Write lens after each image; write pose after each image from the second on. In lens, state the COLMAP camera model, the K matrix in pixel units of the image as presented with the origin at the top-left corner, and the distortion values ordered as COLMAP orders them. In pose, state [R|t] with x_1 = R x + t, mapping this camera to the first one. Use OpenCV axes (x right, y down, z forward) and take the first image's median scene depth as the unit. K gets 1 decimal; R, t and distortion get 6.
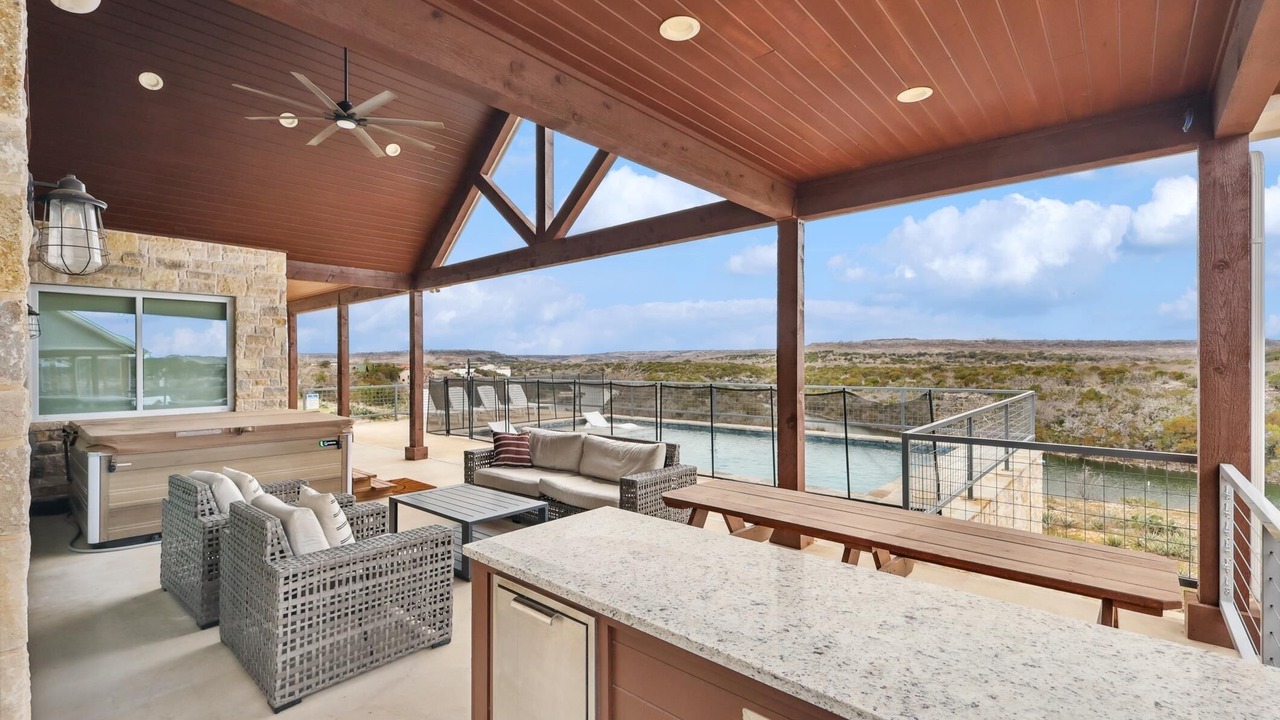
lens RADIAL K [[559.0, 0, 638.7], [0, 559.0, 366.2], [0, 0, 1]] dist [0.001280, 0.000537]
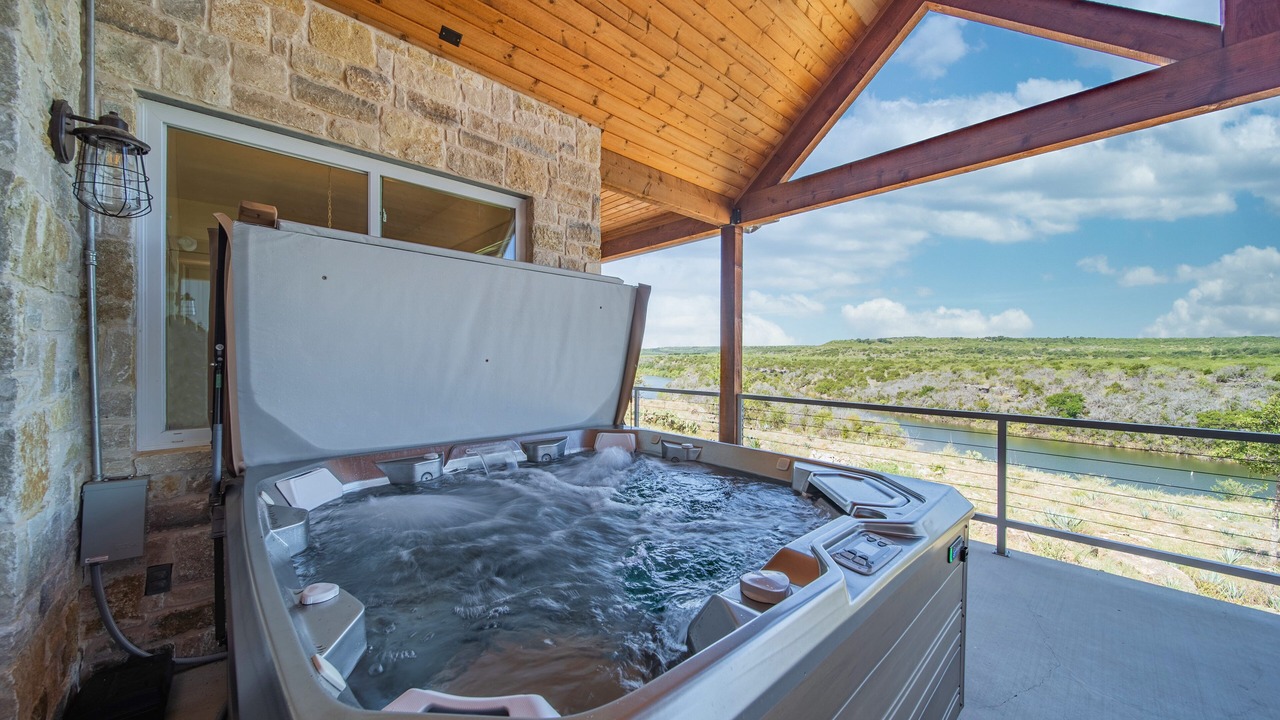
lens RADIAL K [[458.5, 0, 637.5], [0, 458.5, 358.2], [0, 0, 1]] dist [-0.000334, -0.000069]
pose [[0.996057, 0.005544, -0.088543, -0.584845], [-0.005764, 0.999981, -0.002228, 0.025554], [0.088529, 0.002729, 0.996070, 0.586007]]
